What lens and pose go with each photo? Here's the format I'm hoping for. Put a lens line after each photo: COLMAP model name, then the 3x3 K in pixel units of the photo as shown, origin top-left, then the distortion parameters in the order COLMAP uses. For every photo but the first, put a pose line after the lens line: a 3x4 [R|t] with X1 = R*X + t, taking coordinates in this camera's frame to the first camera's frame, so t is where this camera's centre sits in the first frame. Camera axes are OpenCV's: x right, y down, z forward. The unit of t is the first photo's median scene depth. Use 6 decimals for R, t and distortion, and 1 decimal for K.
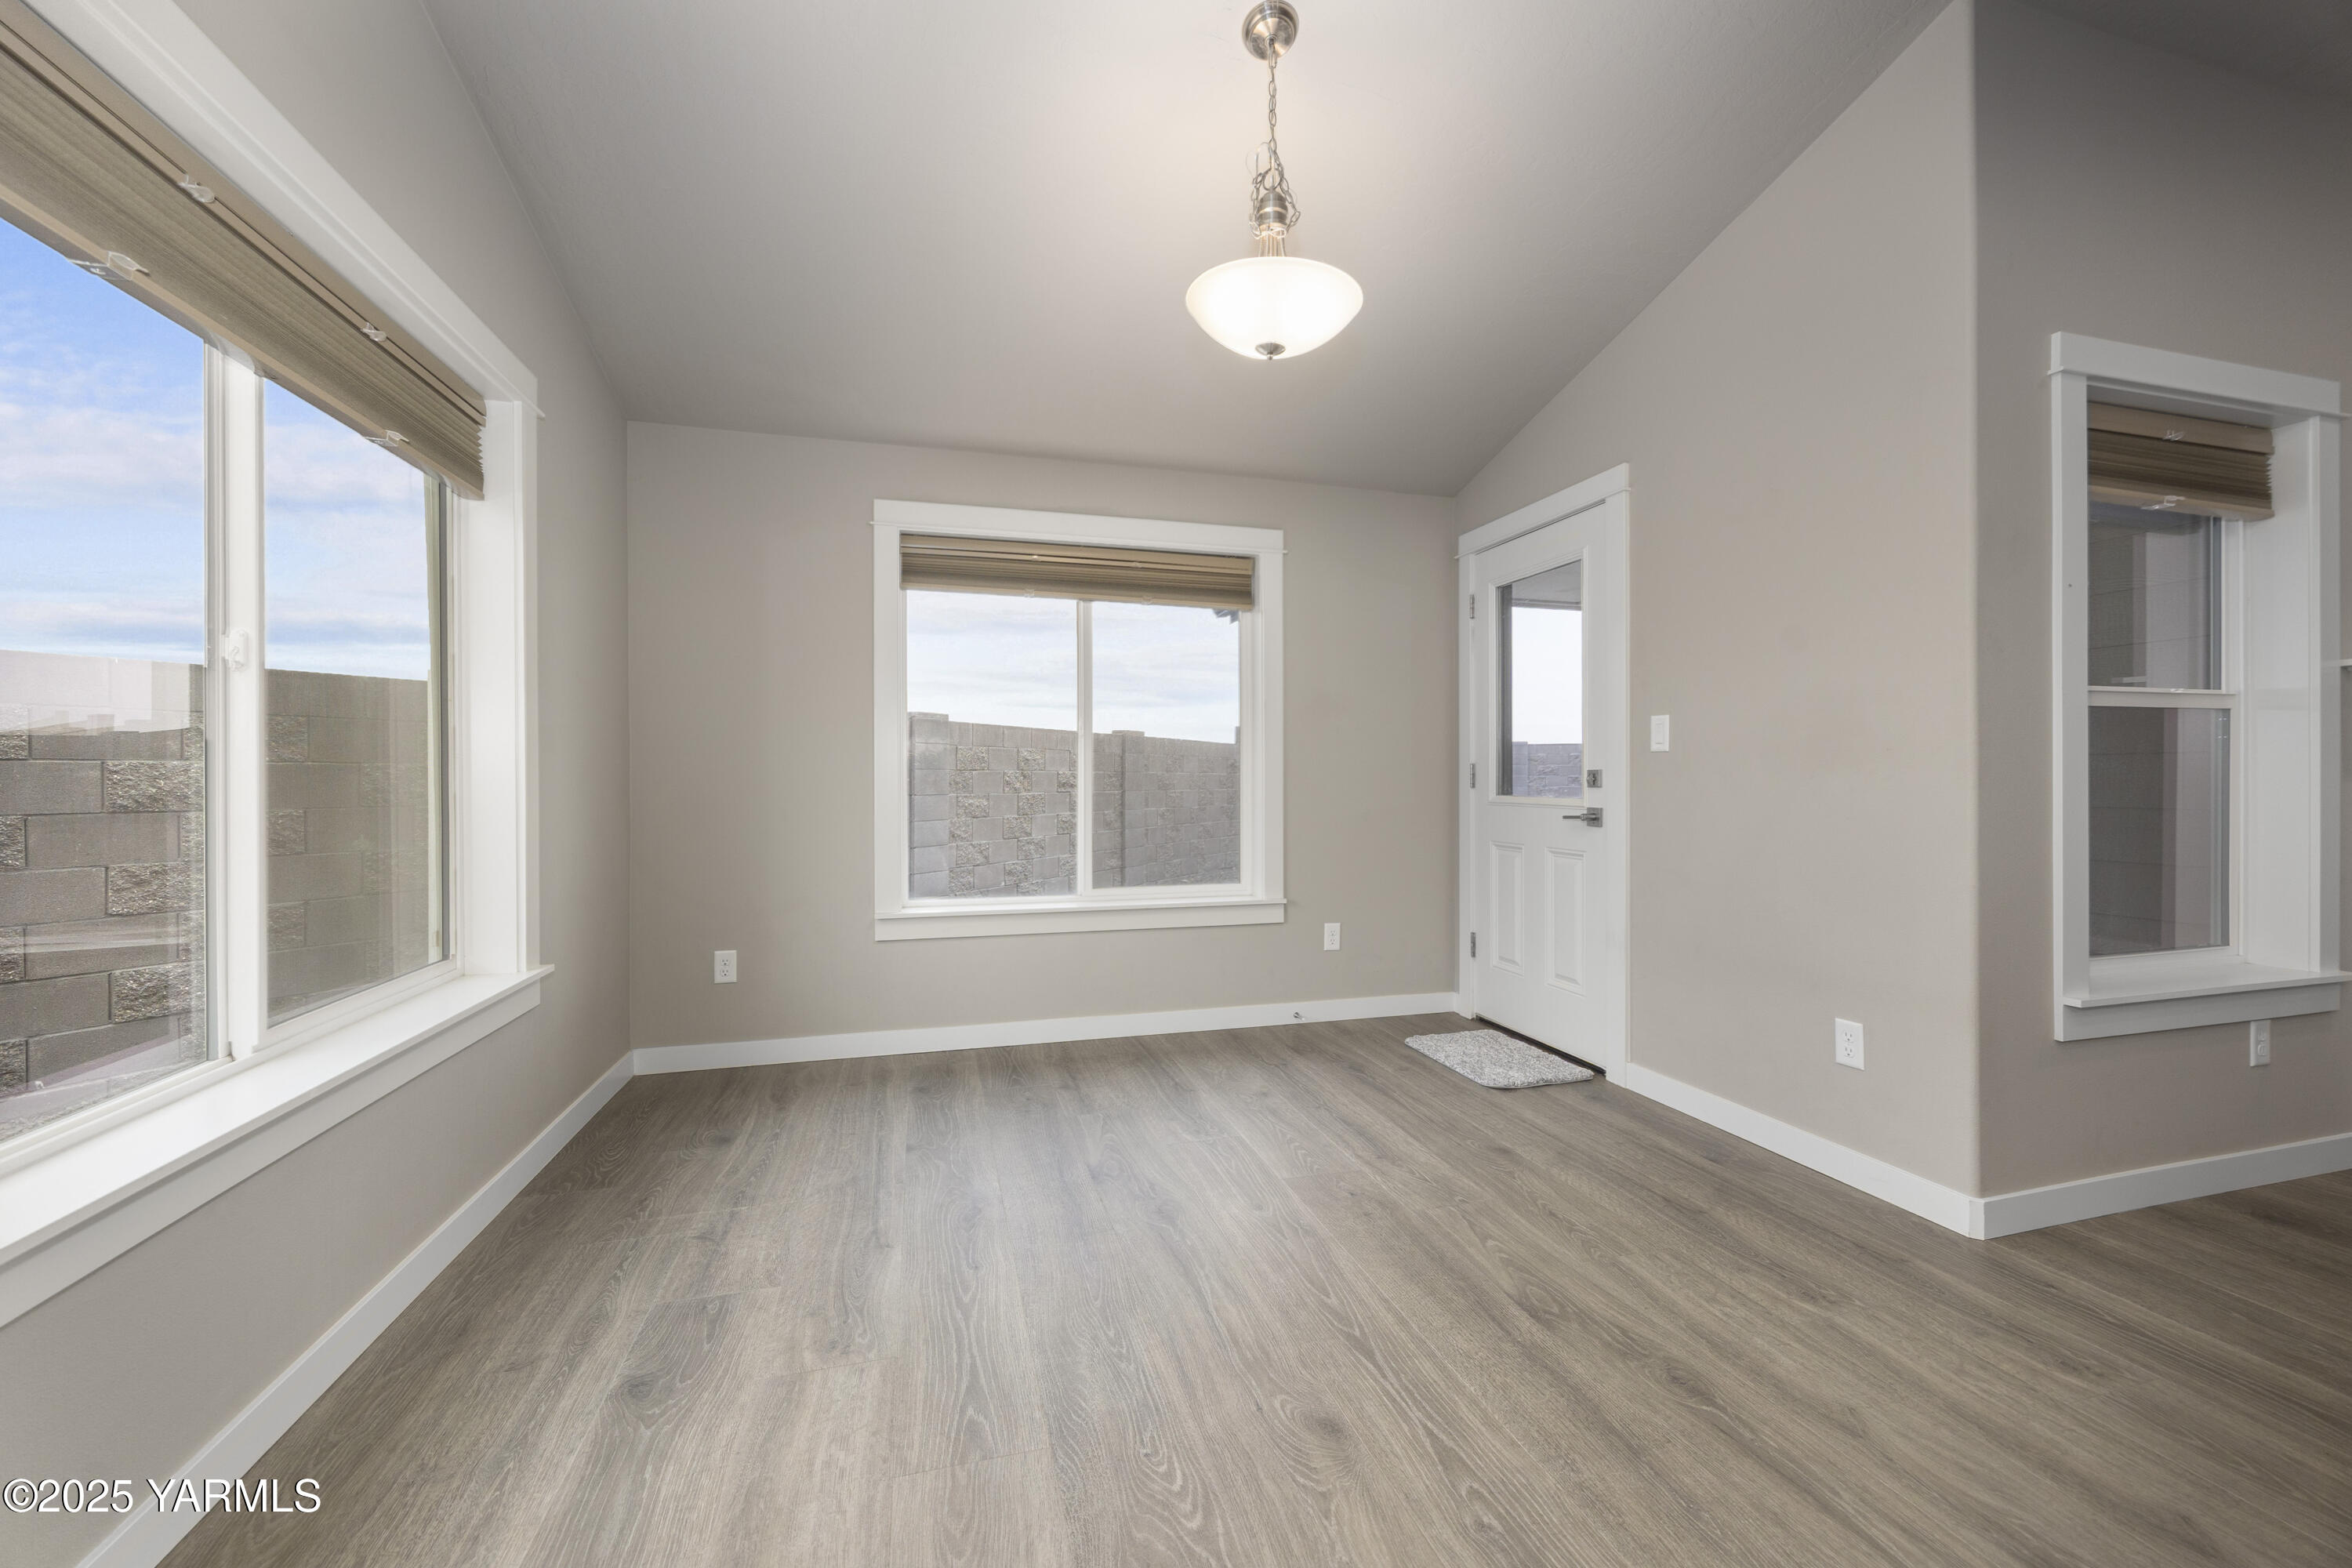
lens RADIAL K [[903.3, 0, 1167.9], [0, 903.3, 776.6], [0, 0, 1]] dist [0.000545, 0.000171]
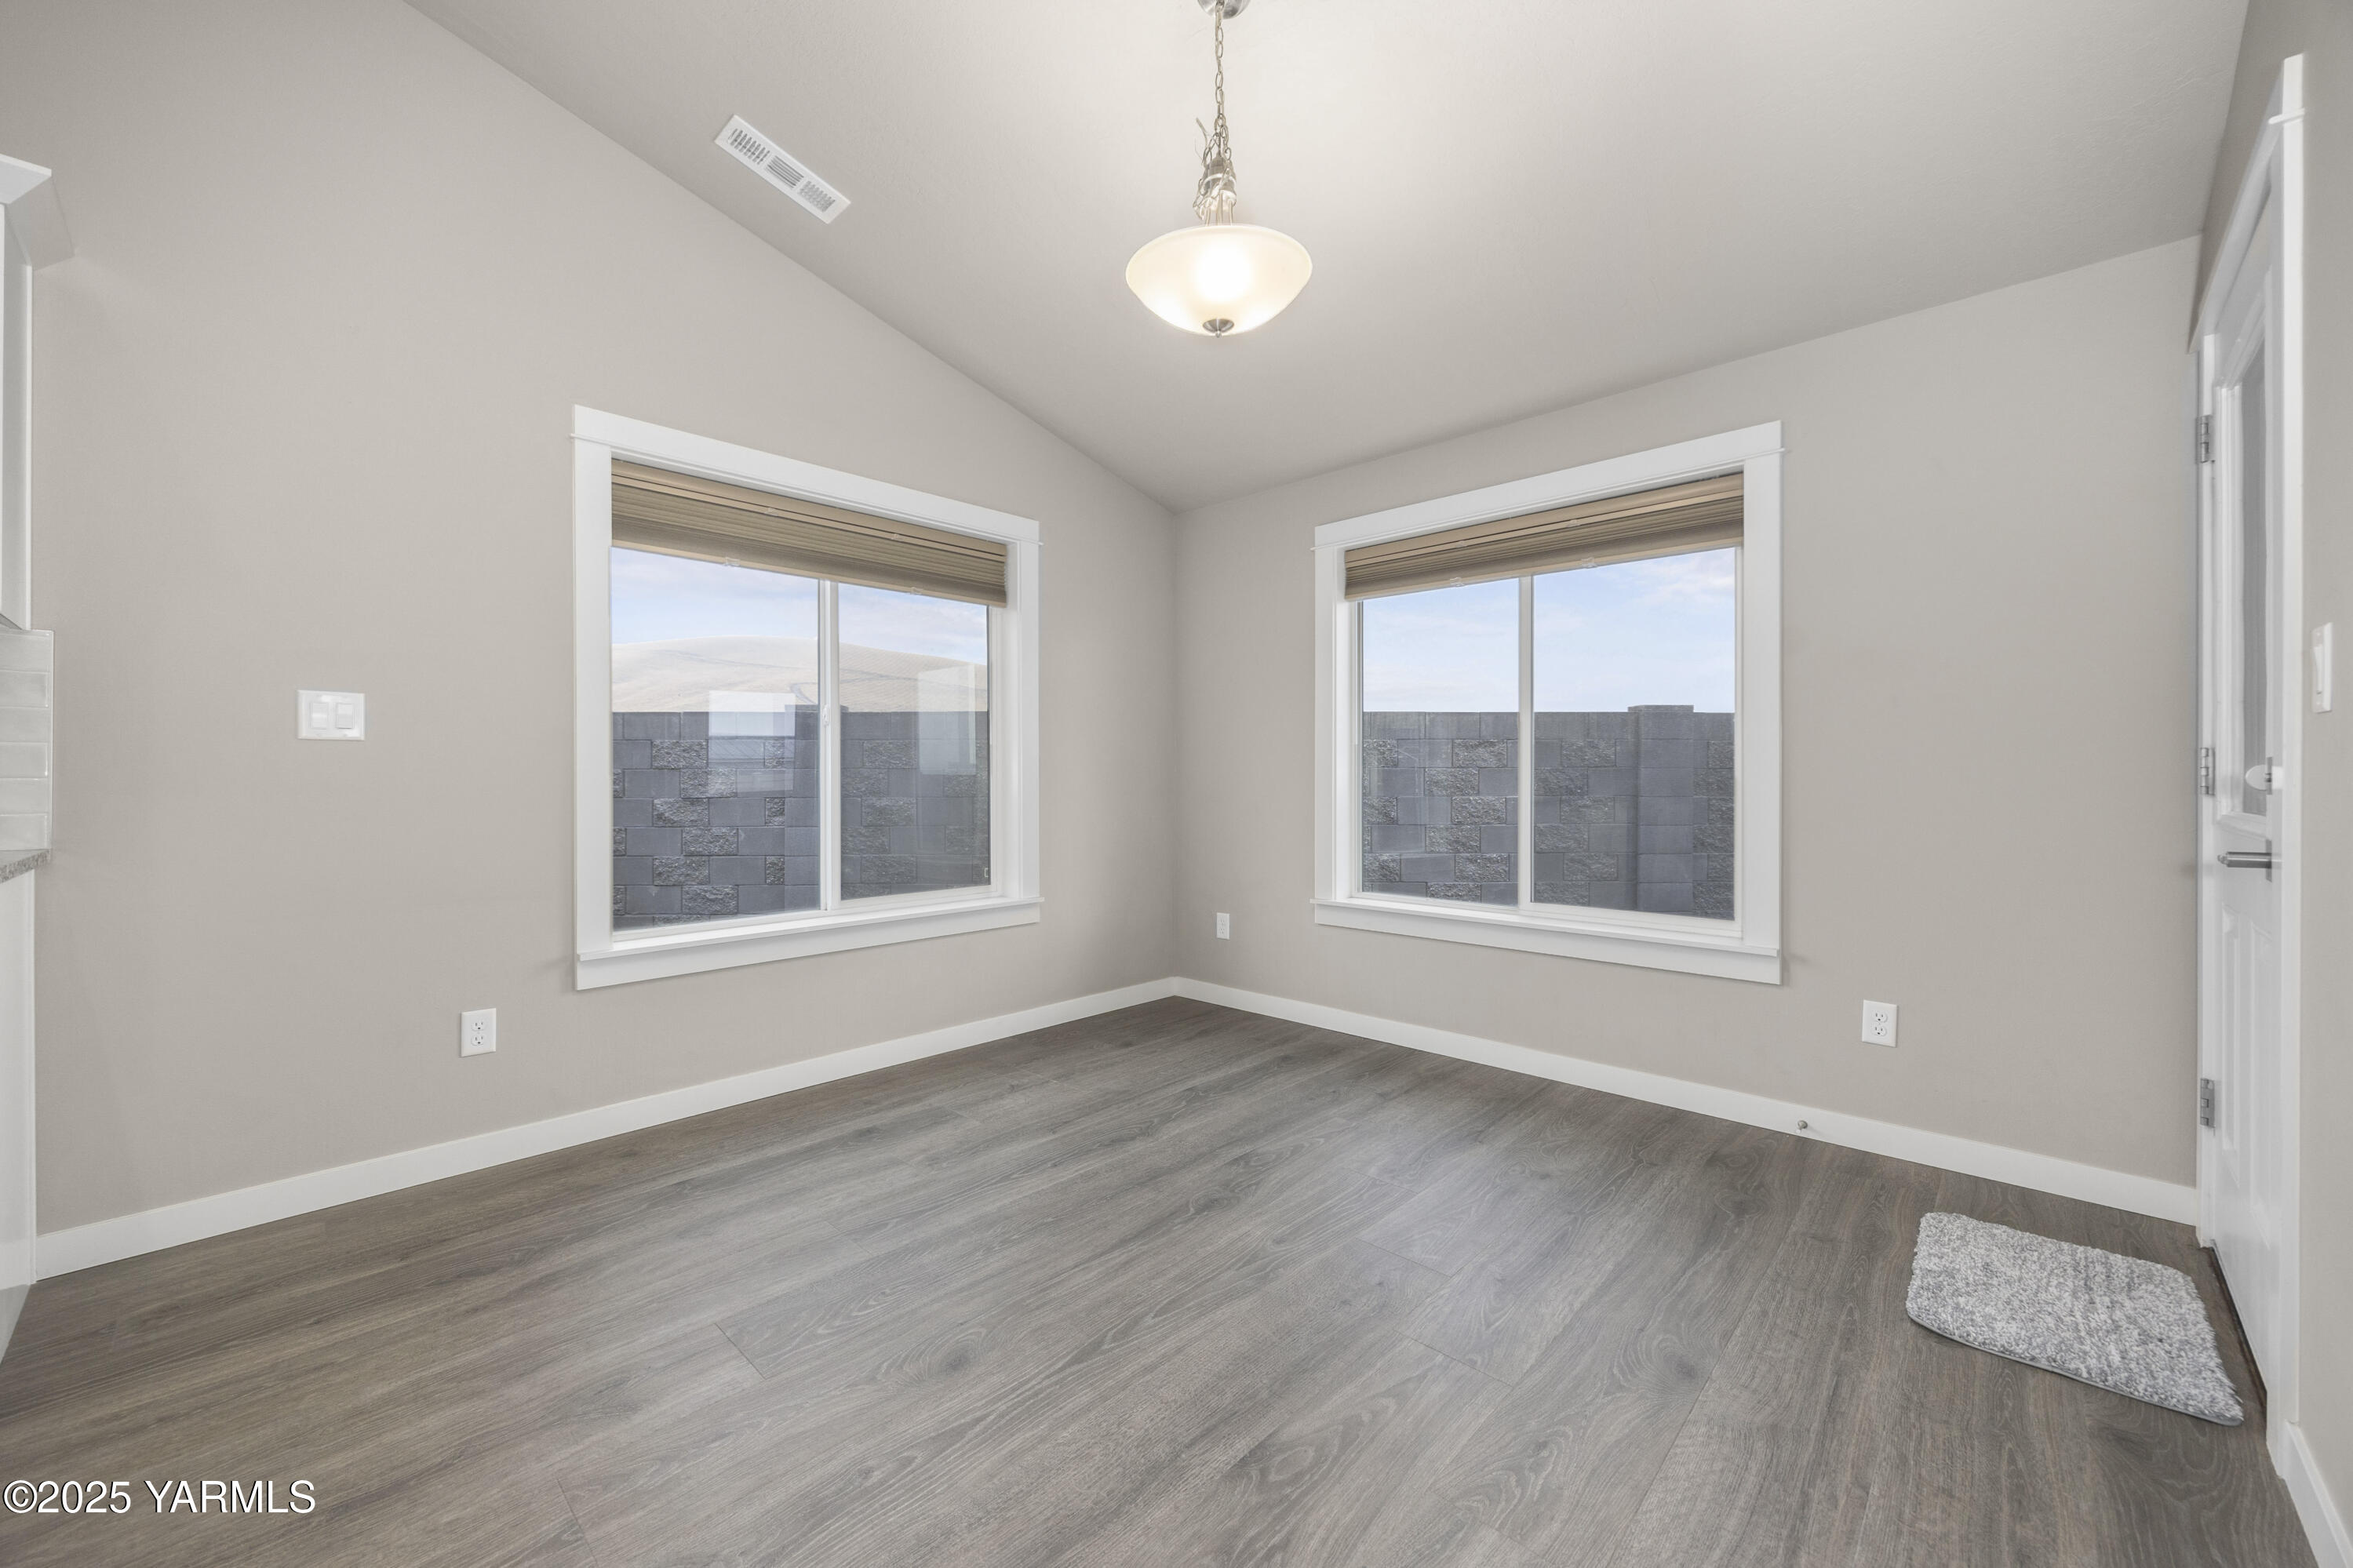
lens RADIAL K [[903.6, 0, 1193.5], [0, 903.6, 783.1], [0, 0, 1]] dist [0.000545, 0.000171]
pose [[0.520927, 0.002771, -0.853597, 0.622172], [0.003464, 0.999980, 0.005360, 0.002313], [0.853594, -0.005749, 0.520907, 0.329813]]
